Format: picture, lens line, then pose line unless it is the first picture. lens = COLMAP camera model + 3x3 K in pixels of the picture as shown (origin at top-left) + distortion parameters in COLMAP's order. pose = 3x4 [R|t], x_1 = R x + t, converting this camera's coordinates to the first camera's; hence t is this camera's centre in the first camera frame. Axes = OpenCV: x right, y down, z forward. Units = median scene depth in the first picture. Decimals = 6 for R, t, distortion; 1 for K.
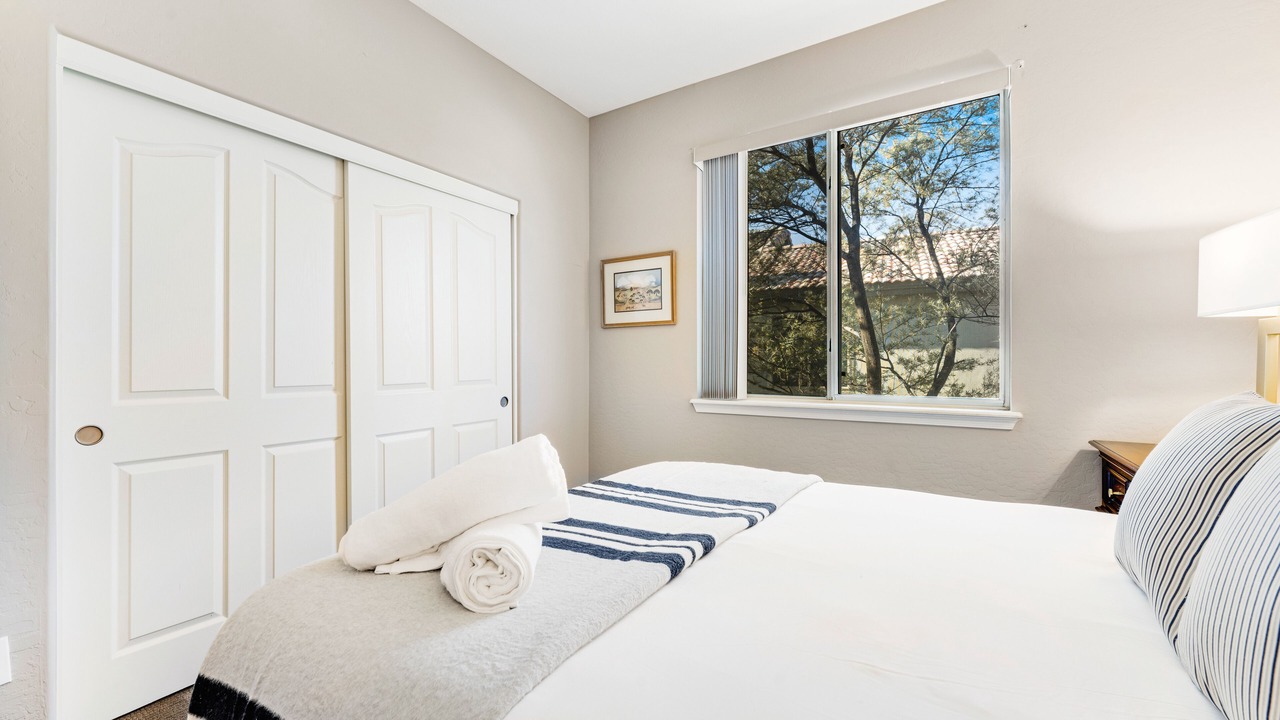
lens RADIAL K [[514.0, 0, 637.5], [0, 514.0, 364.0], [0, 0, 1]] dist [0.002274, 0.000647]
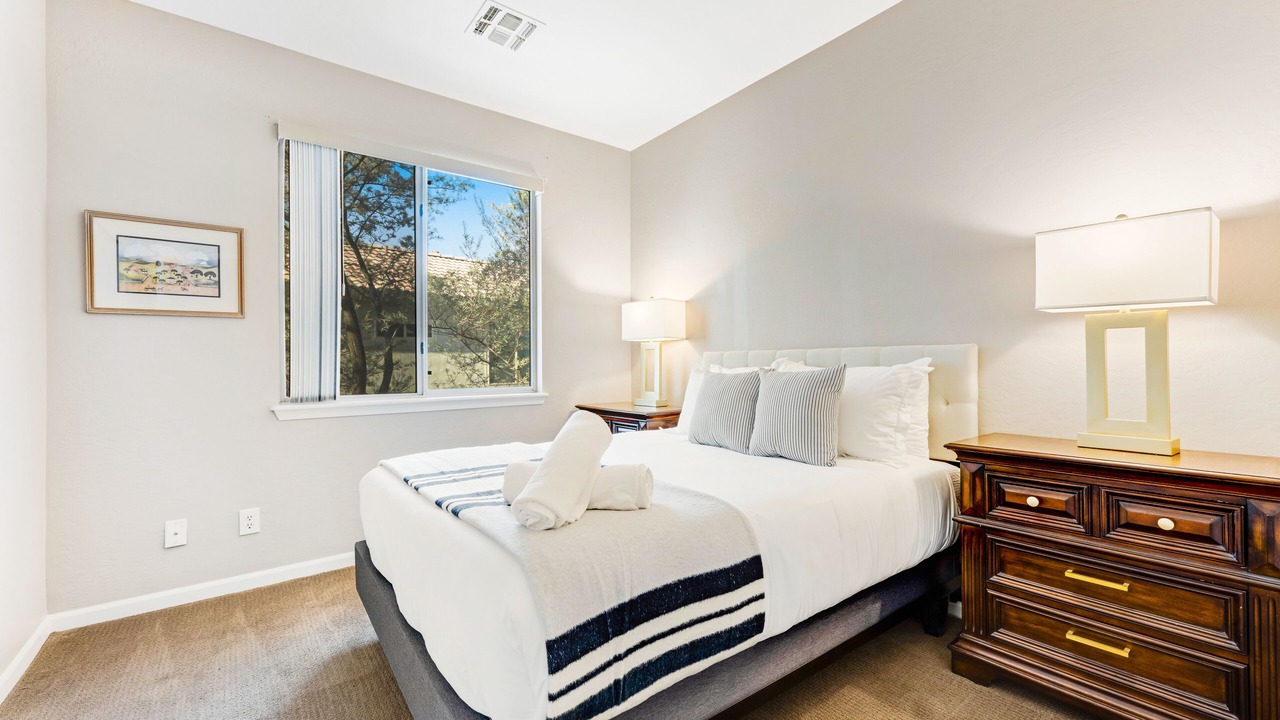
lens RADIAL K [[514.0, 0, 635.9], [0, 514.0, 358.3], [0, 0, 1]] dist [0.002274, 0.000647]
pose [[0.347815, 0.001441, 0.937562, -0.474285], [0.005065, 0.999981, -0.003416, -0.005652], [-0.937550, 0.005937, 0.347801, 0.114229]]
